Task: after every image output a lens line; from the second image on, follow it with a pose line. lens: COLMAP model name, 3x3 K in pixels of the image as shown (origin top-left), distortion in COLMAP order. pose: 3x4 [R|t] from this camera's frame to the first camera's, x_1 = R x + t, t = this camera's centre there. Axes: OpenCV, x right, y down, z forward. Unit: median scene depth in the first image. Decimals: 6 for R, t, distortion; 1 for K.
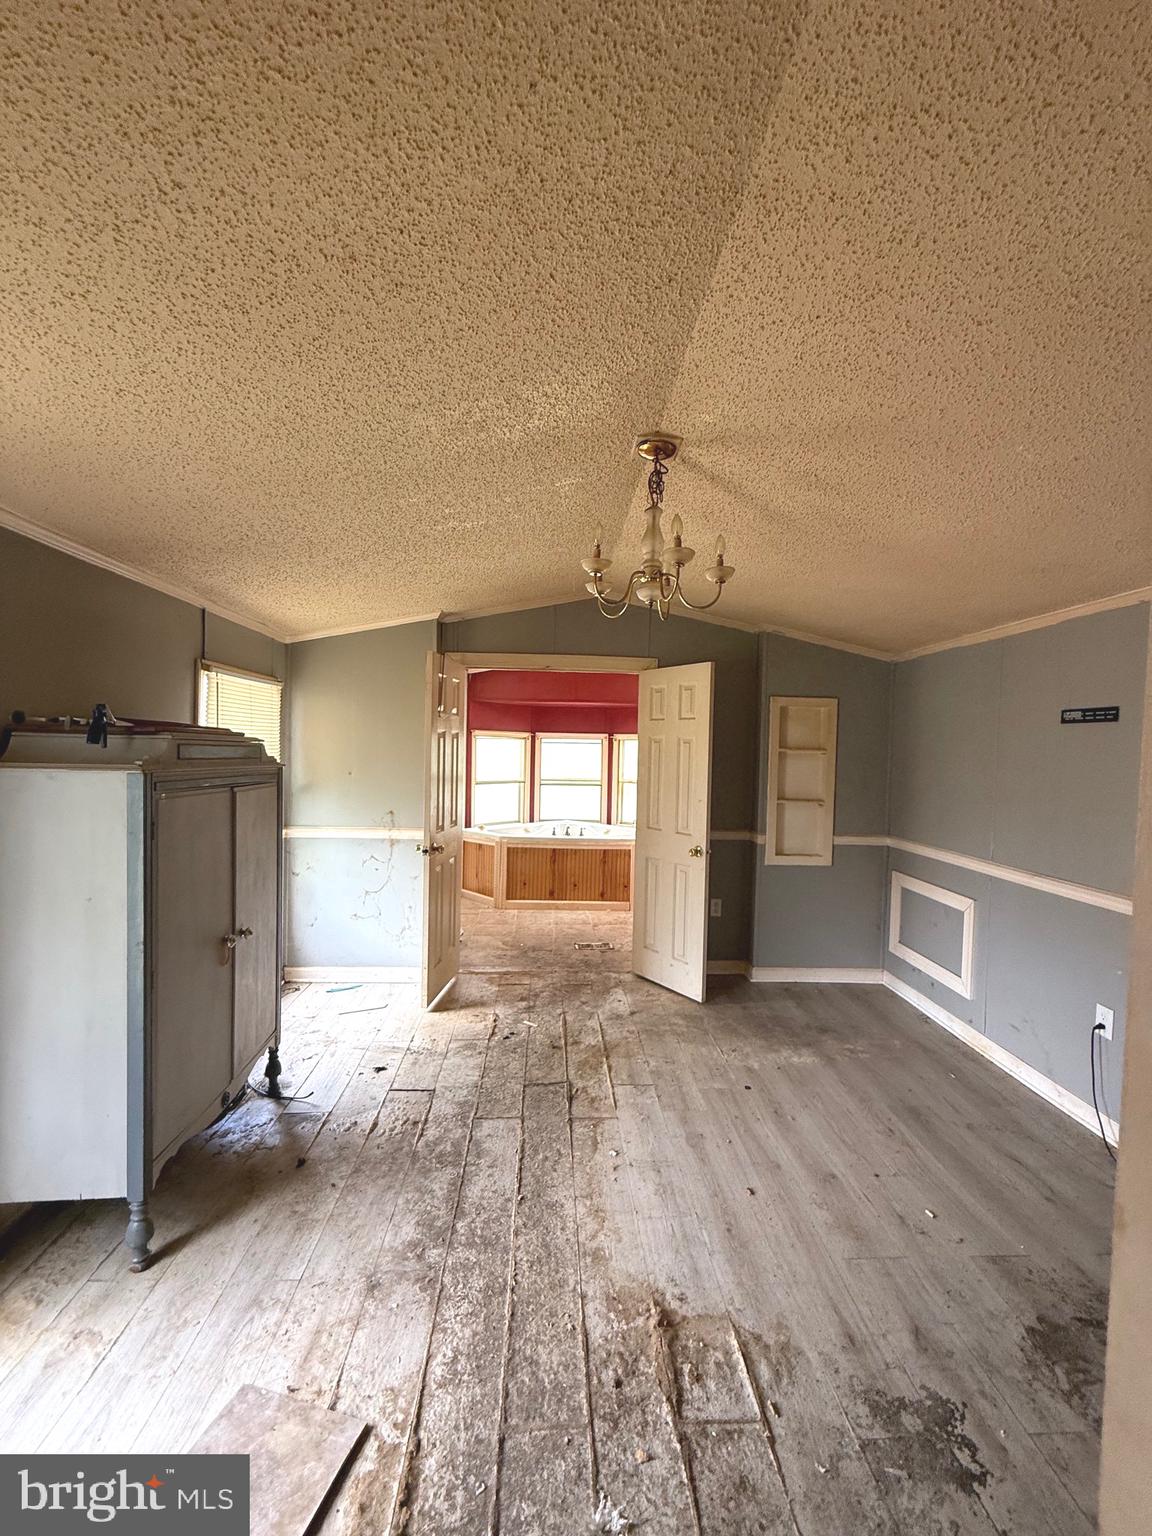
lens RADIAL K [[611.9, 0, 576.1], [0, 611.9, 763.9], [0, 0, 1]] dist [0.000795, 0.000069]
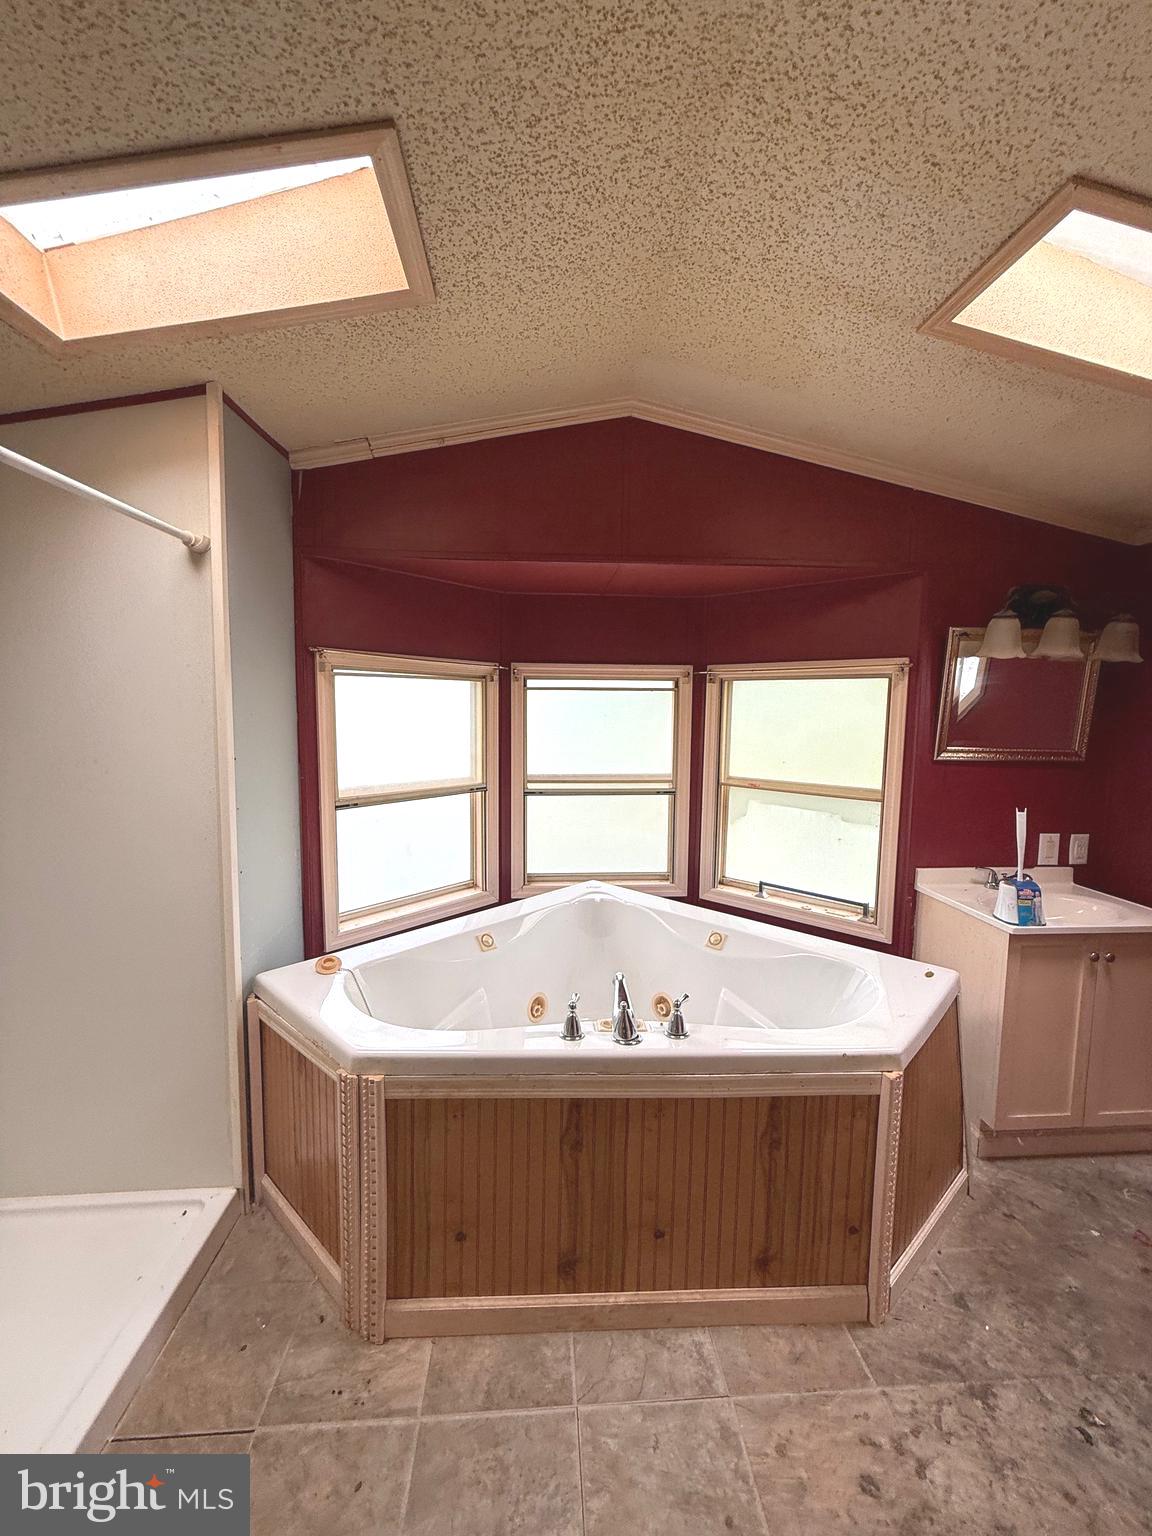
lens RADIAL K [[611.9, 0, 576.1], [0, 611.9, 763.9], [0, 0, 1]] dist [0.000795, 0.000069]
pose [[0.999876, -0.012606, 0.009392, -0.057971], [0.011960, 0.997754, 0.065914, -0.024391], [-0.010202, -0.065794, 0.997781, 1.221633]]
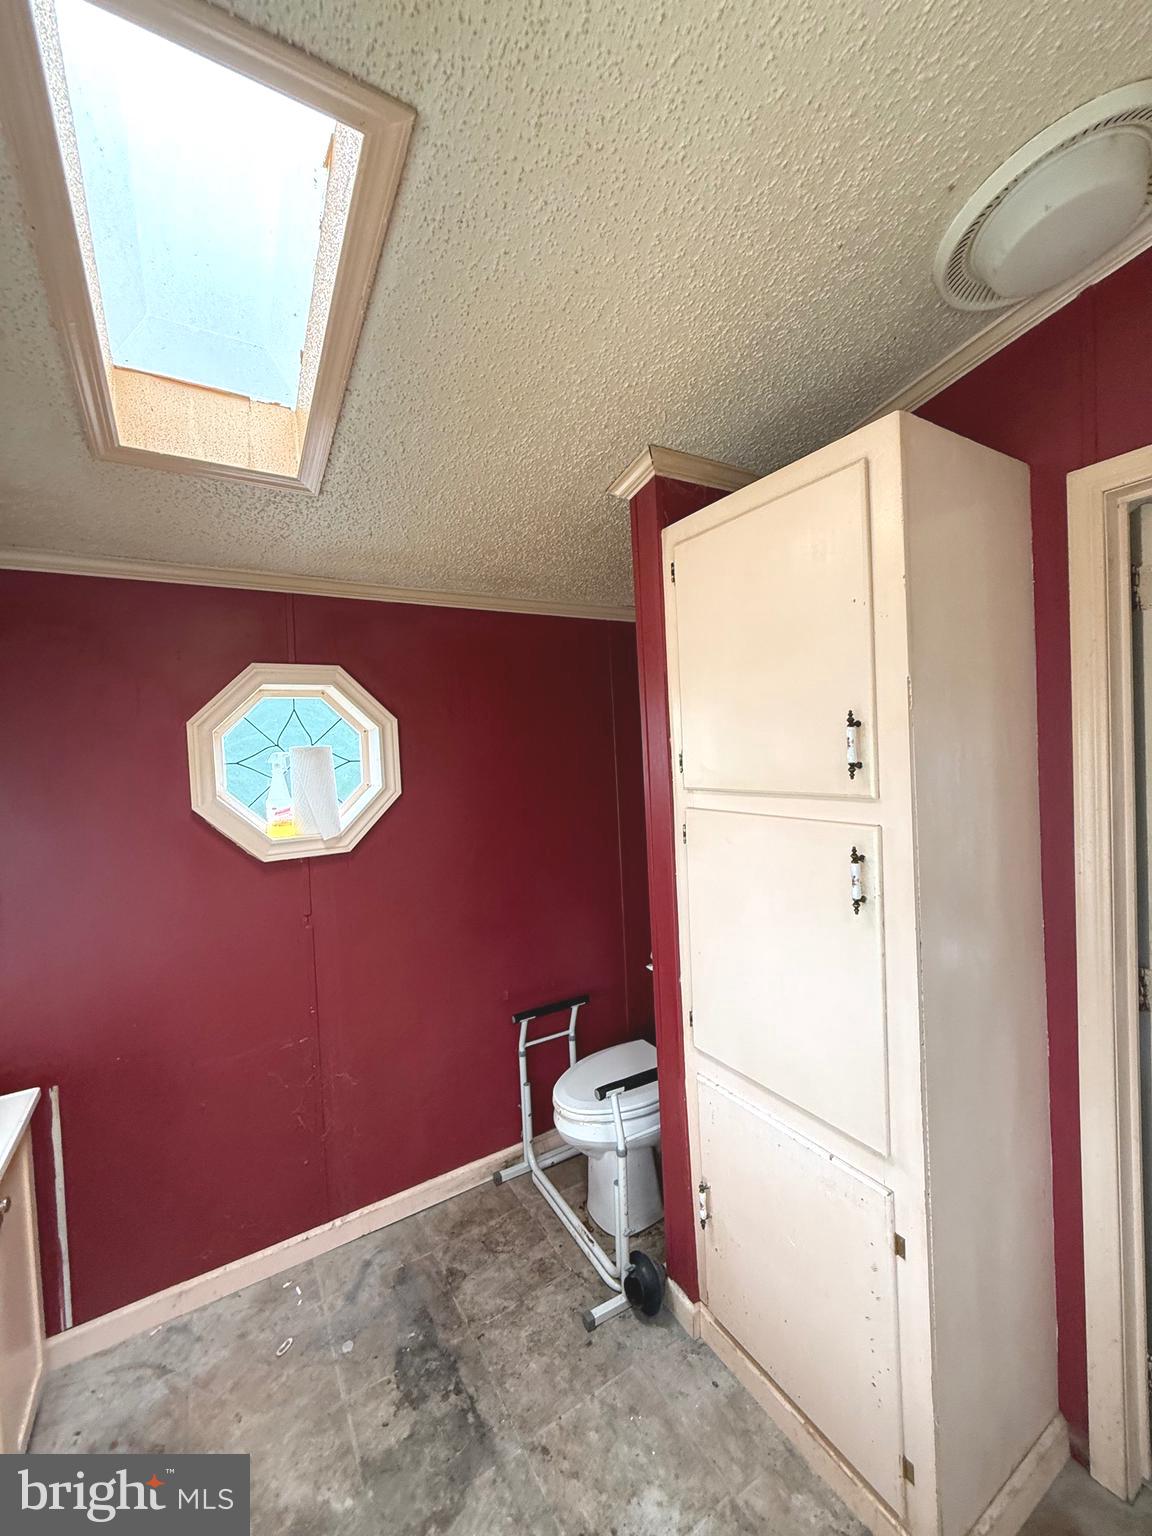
lens RADIAL K [[611.9, 0, 576.1], [0, 611.9, 763.9], [0, 0, 1]] dist [0.000795, 0.000069]
pose [[-0.472251, -0.028673, 0.880998, -0.035763], [0.053196, 0.996722, 0.060954, -0.065225], [-0.879857, 0.075651, -0.469178, 1.605870]]
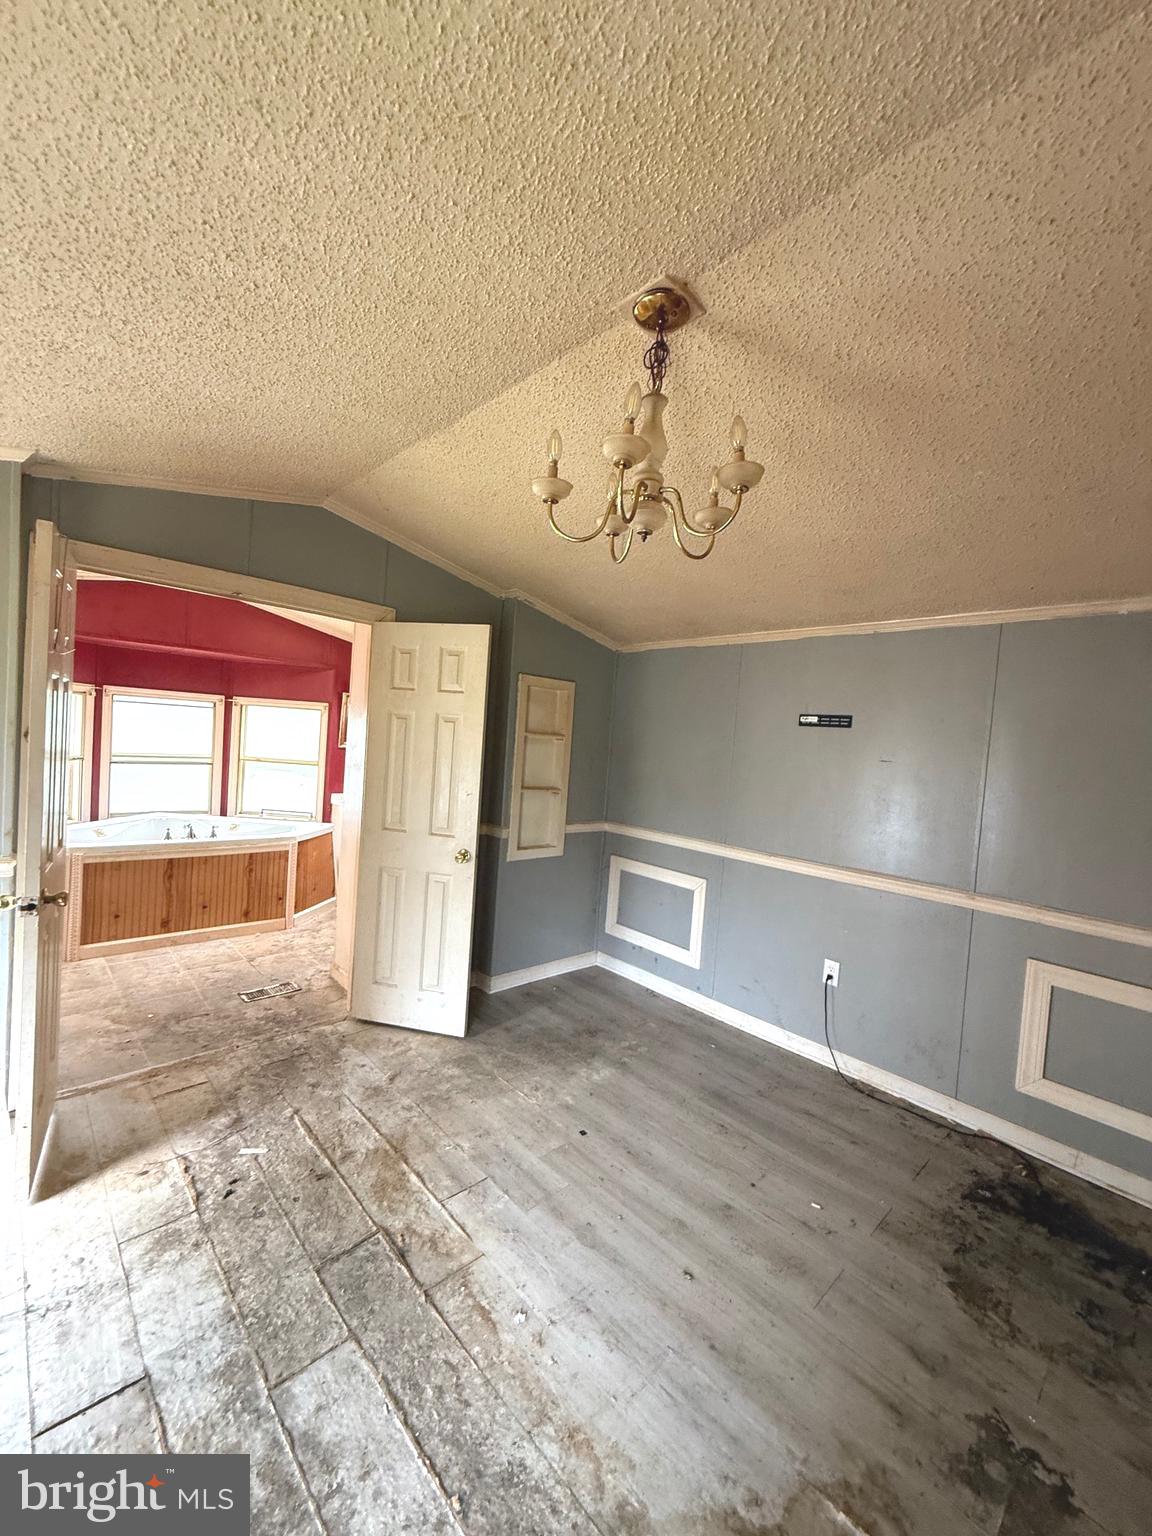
lens RADIAL K [[611.9, 0, 576.1], [0, 611.9, 763.9], [0, 0, 1]] dist [0.000795, 0.000069]
pose [[0.758489, 0.005087, 0.651665, -0.224357], [-0.035476, 0.998809, 0.033495, -0.012748], [-0.650719, -0.048524, 0.757767, 0.295742]]
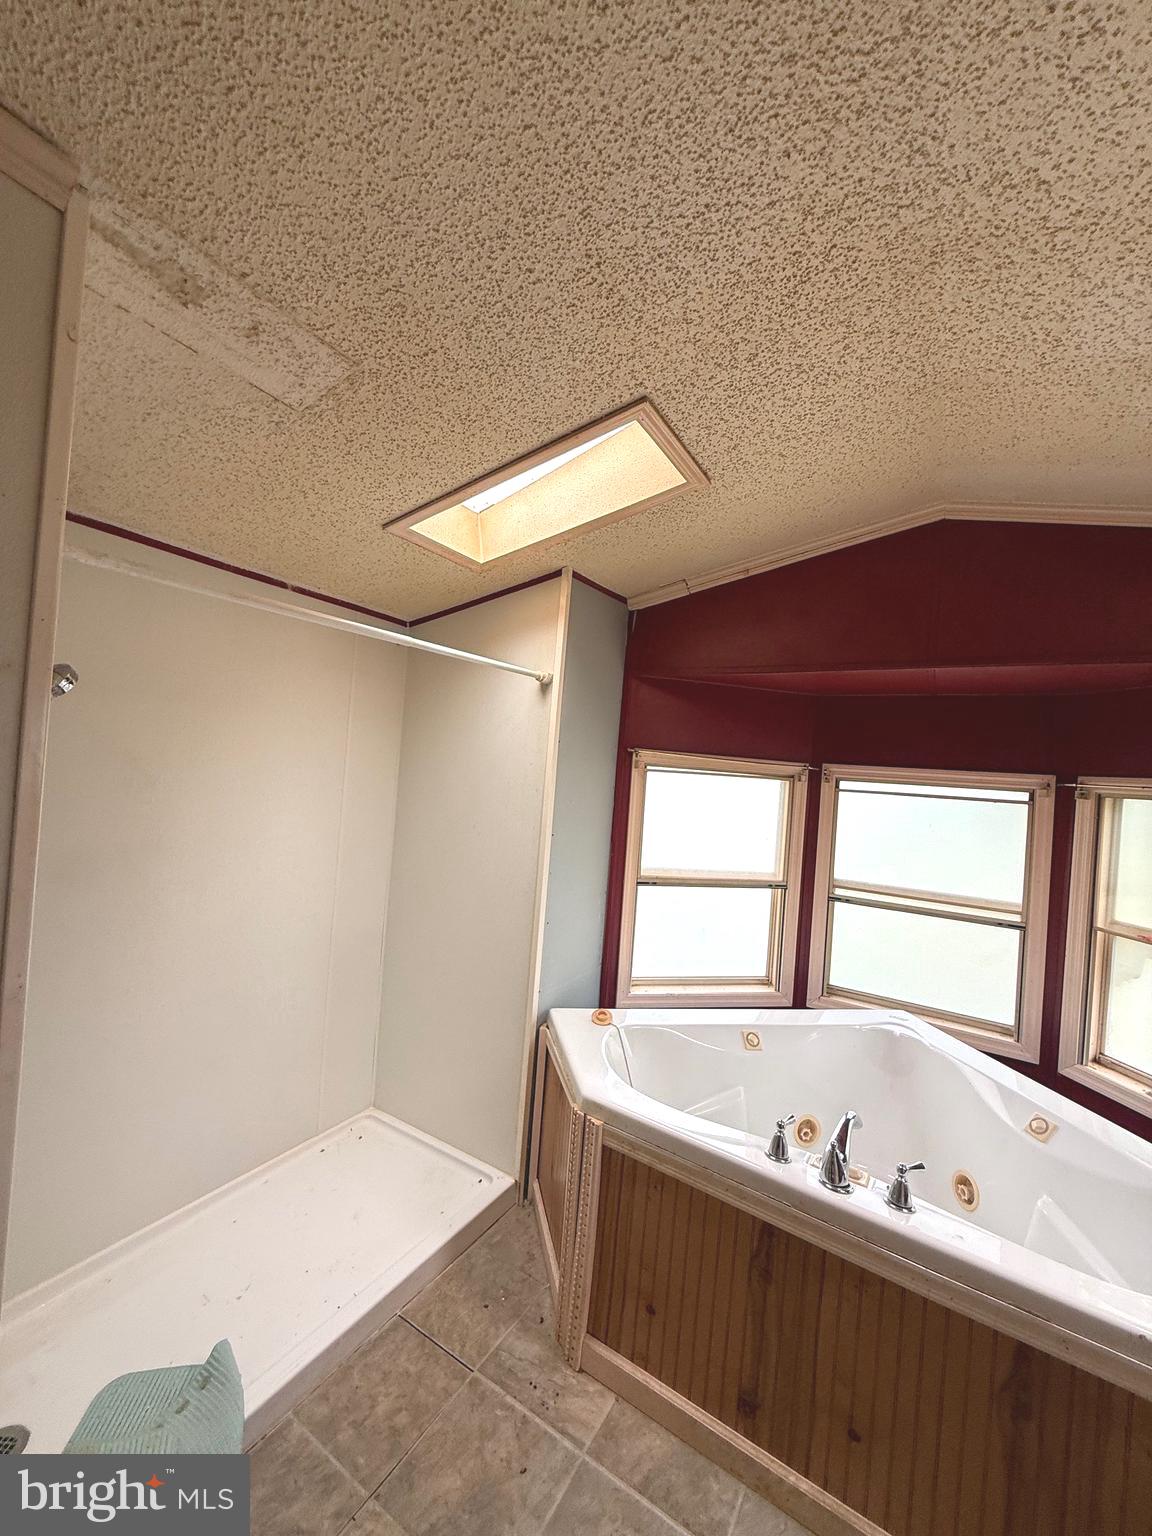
lens RADIAL K [[611.9, 0, 576.1], [0, 611.9, 763.9], [0, 0, 1]] dist [0.000795, 0.000069]
pose [[0.820790, 0.030456, -0.570417, 0.057476], [-0.068461, 0.996625, -0.045299, -0.046163], [0.567113, 0.076232, 0.820105, 1.193488]]
